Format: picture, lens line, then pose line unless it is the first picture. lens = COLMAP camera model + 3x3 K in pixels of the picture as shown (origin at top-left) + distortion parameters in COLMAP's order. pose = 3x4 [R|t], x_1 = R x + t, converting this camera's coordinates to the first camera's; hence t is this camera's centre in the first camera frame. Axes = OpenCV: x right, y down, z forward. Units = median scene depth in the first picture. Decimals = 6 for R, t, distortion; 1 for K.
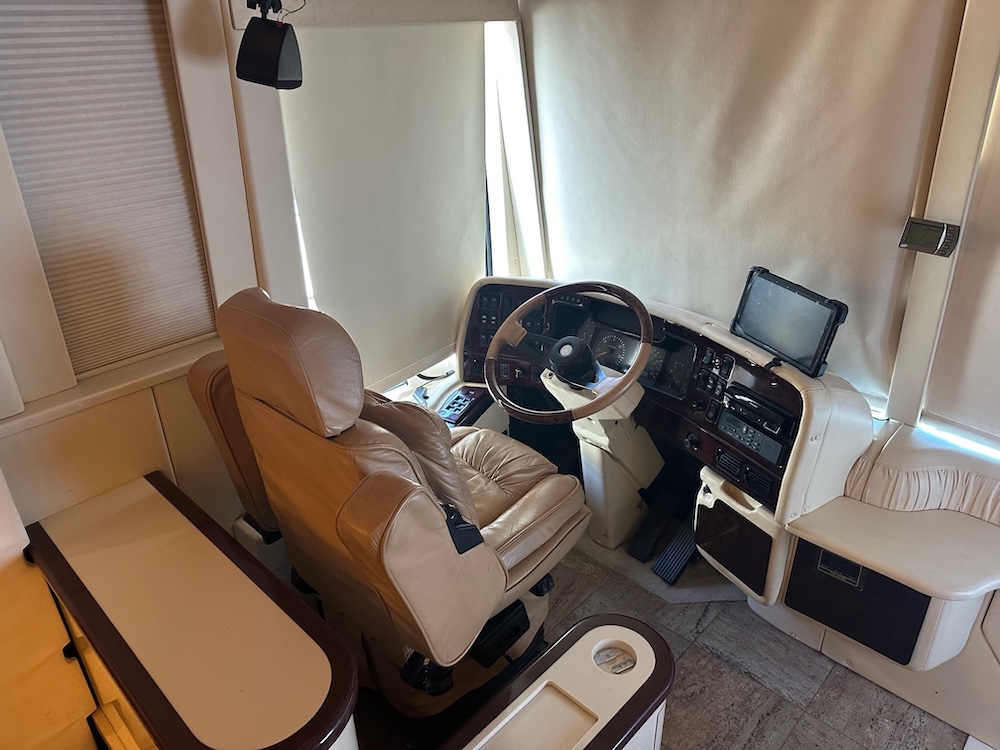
lens RADIAL K [[689.1, 0, 500.0], [0, 689.1, 375.0], [0, 0, 1]] dist [-0.000700, -0.000341]
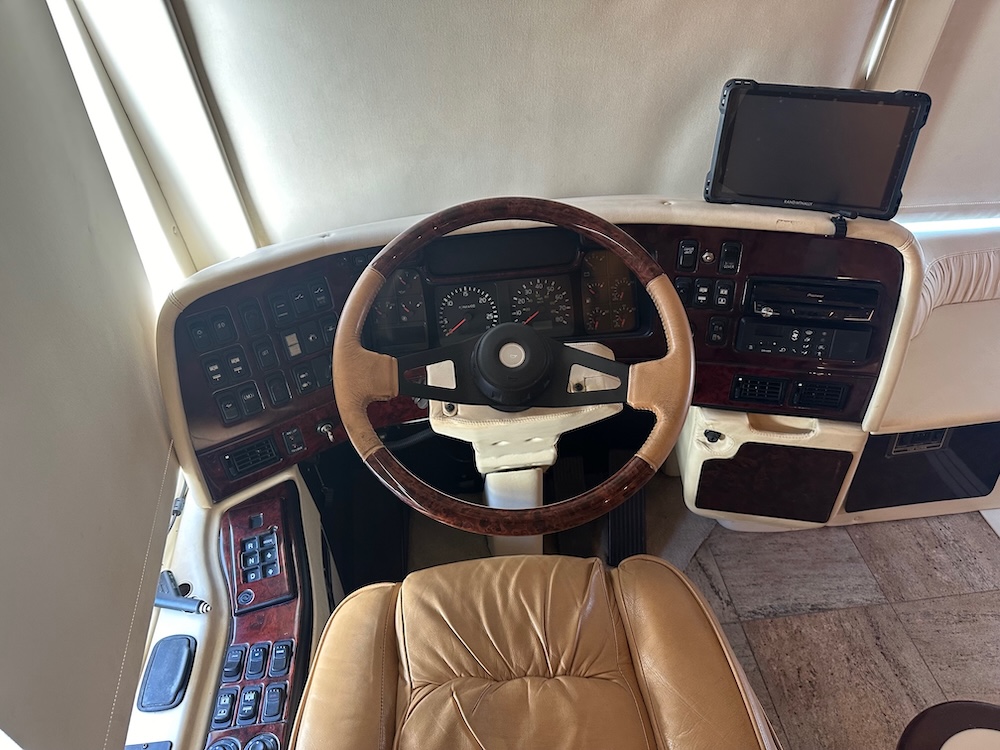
lens RADIAL K [[700.2, 0, 501.5], [0, 700.2, 366.3], [0, 0, 1]] dist [-0.004317, -0.002487]
pose [[0.647841, -0.484170, 0.588117, -0.205399], [0.381155, 0.874467, 0.300048, -0.181895], [-0.659563, 0.029780, 0.751059, 0.631001]]
